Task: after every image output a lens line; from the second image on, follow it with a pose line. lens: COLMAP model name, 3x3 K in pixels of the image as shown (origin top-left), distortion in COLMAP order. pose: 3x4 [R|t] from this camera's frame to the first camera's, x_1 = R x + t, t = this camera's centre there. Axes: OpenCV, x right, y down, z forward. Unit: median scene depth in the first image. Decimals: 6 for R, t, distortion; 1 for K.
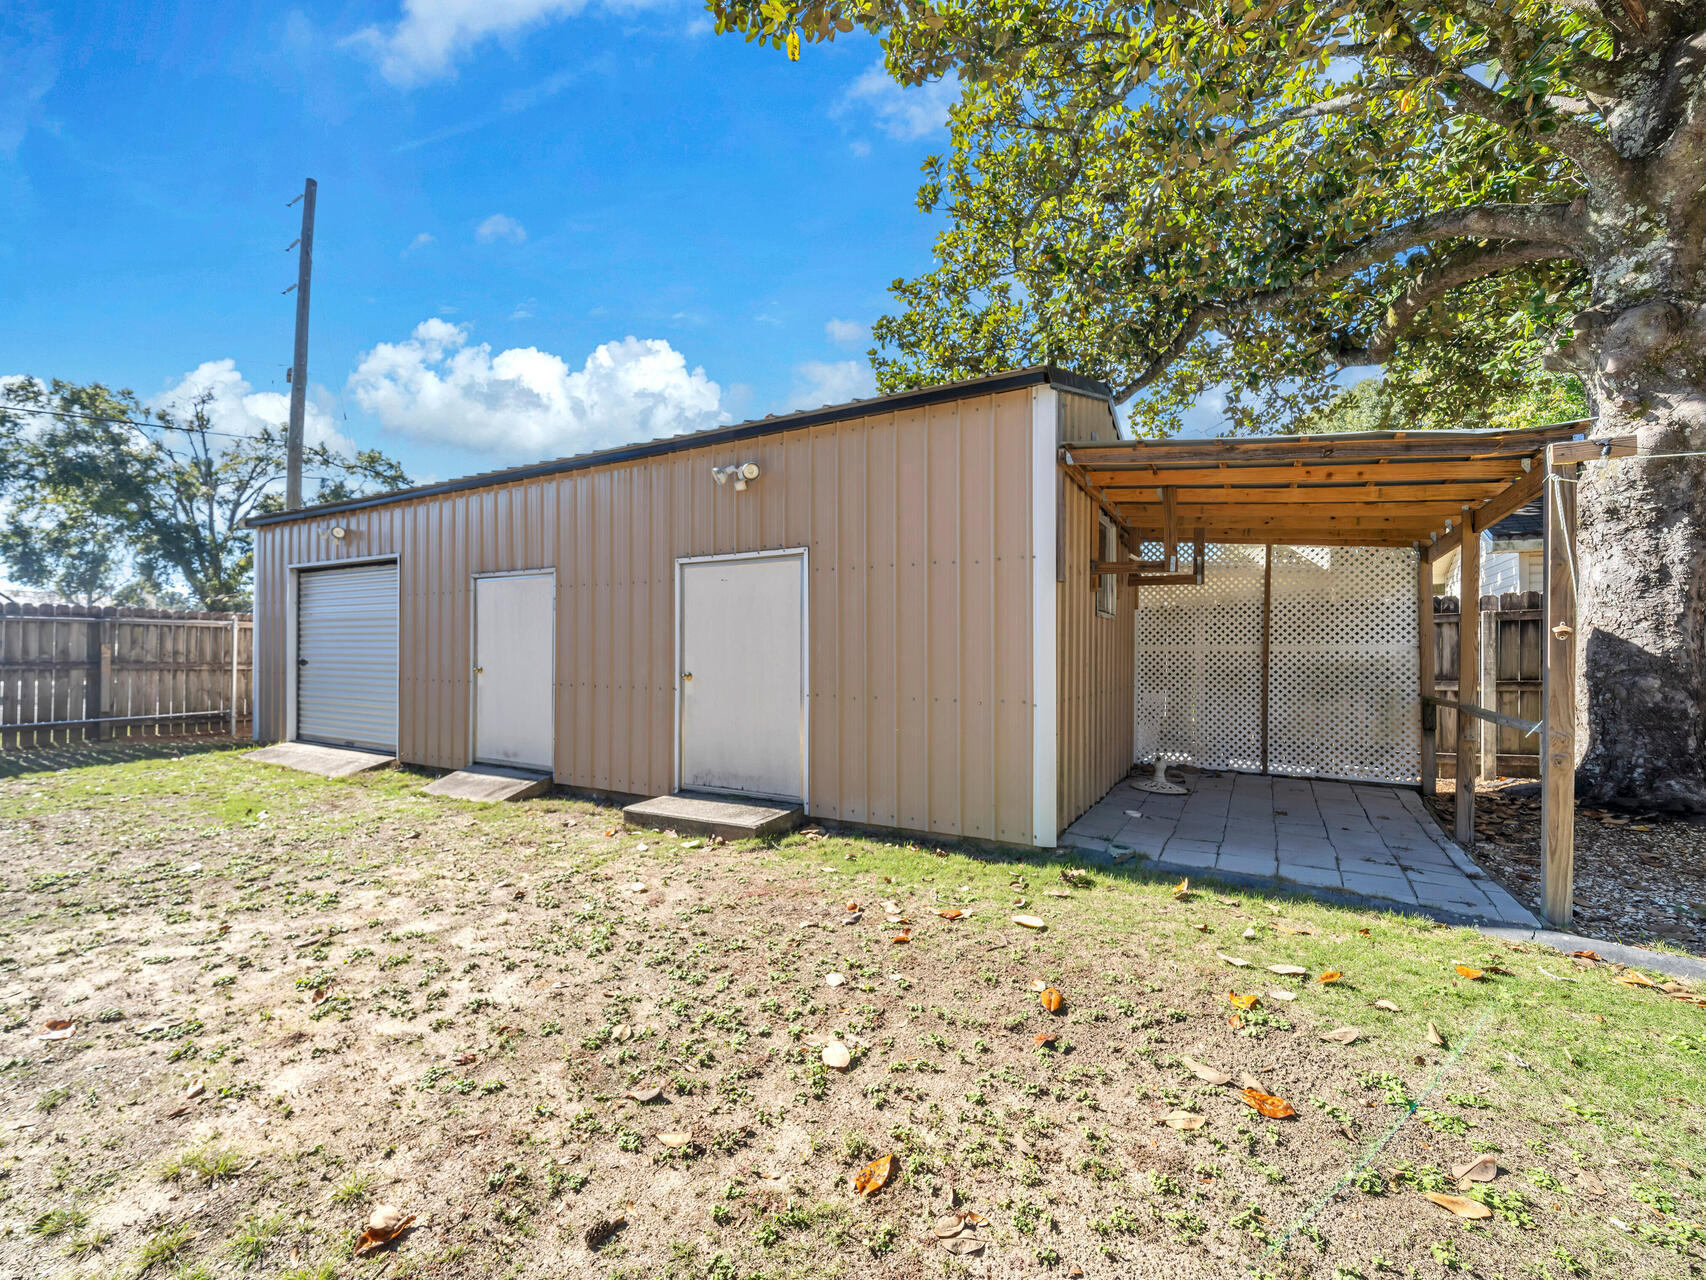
lens RADIAL K [[723.9, 0, 833.1], [0, 723.9, 650.1], [0, 0, 1]] dist [-0.002861, -0.000272]
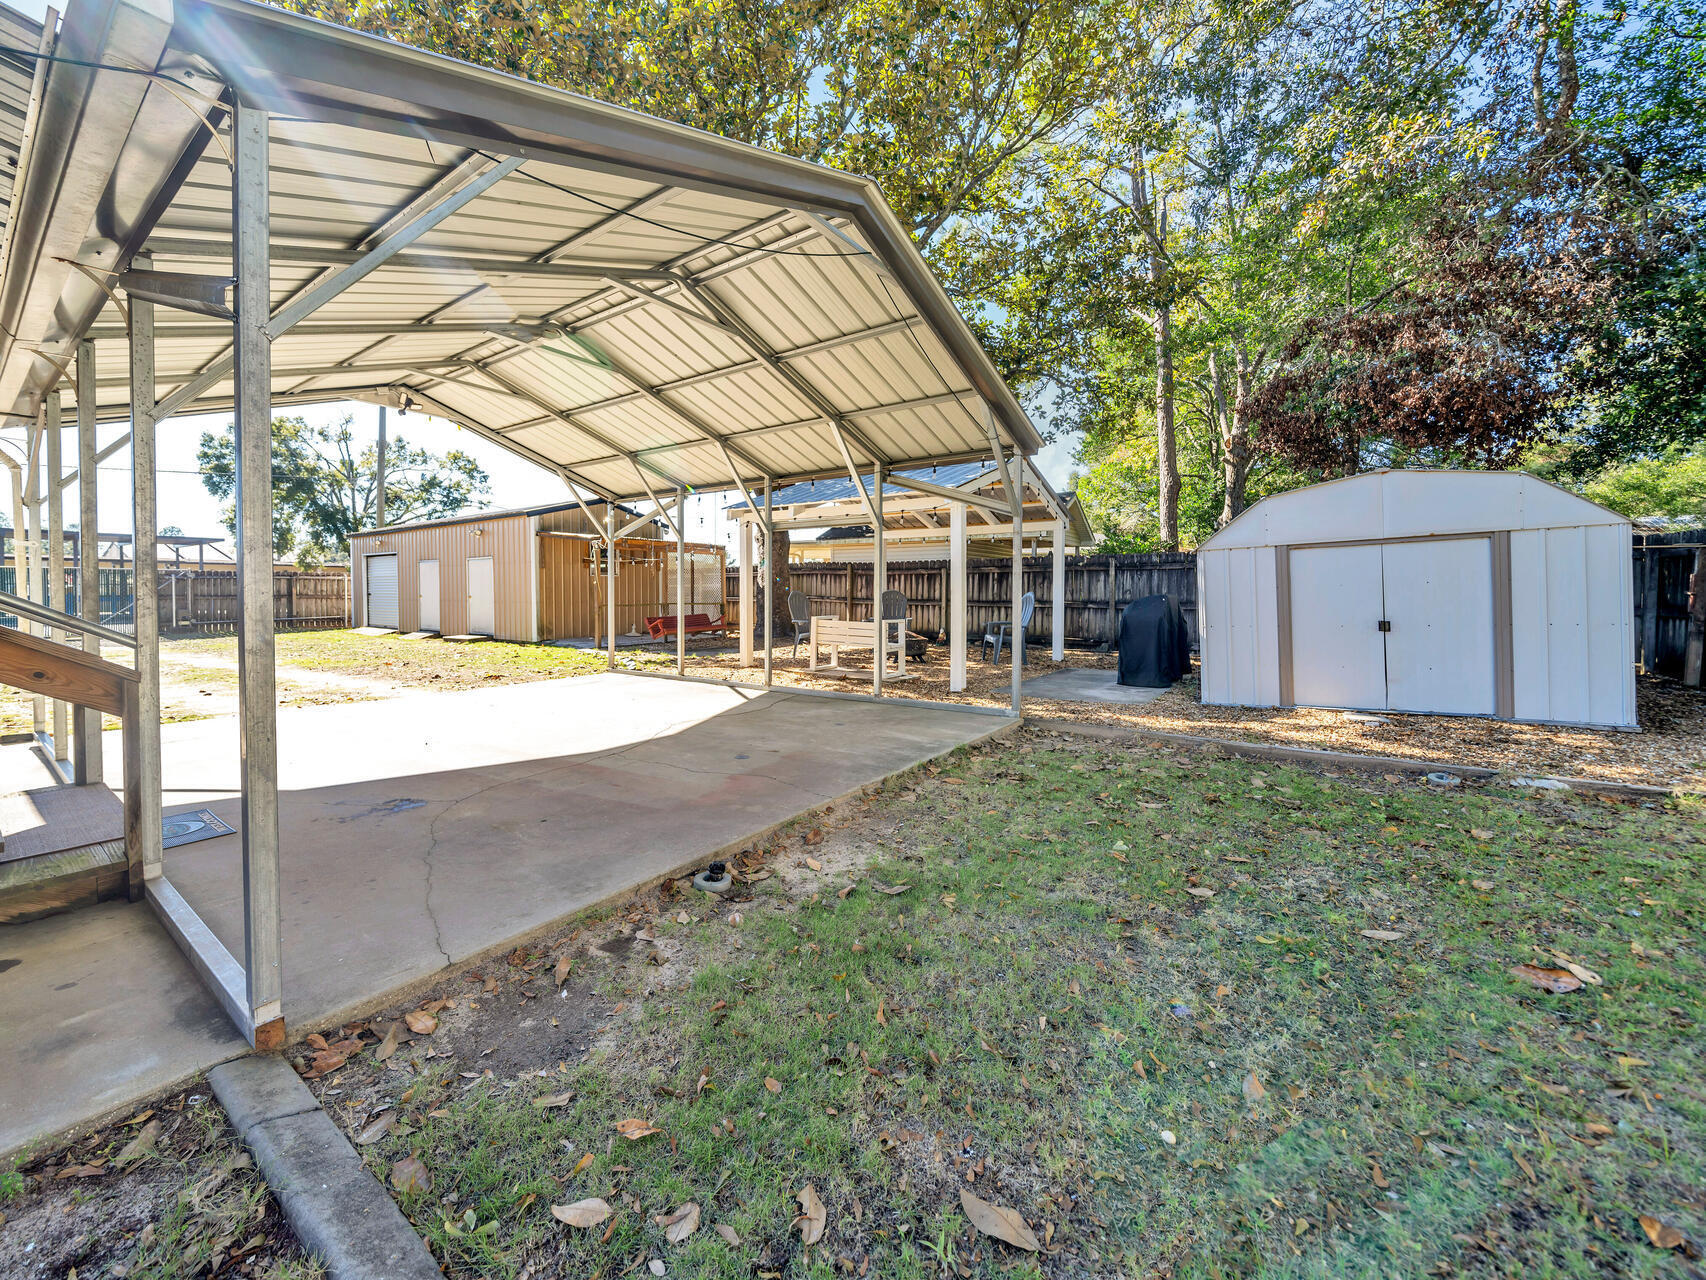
lens RADIAL K [[675.1, 0, 827.2], [0, 675.1, 614.8], [0, 0, 1]] dist [-0.002159, -0.000094]
pose [[0.993118, -0.001072, -0.117113, 0.279595], [0.005312, 0.999341, 0.035897, 0.003825], [0.116998, -0.036272, 0.992470, -0.281154]]
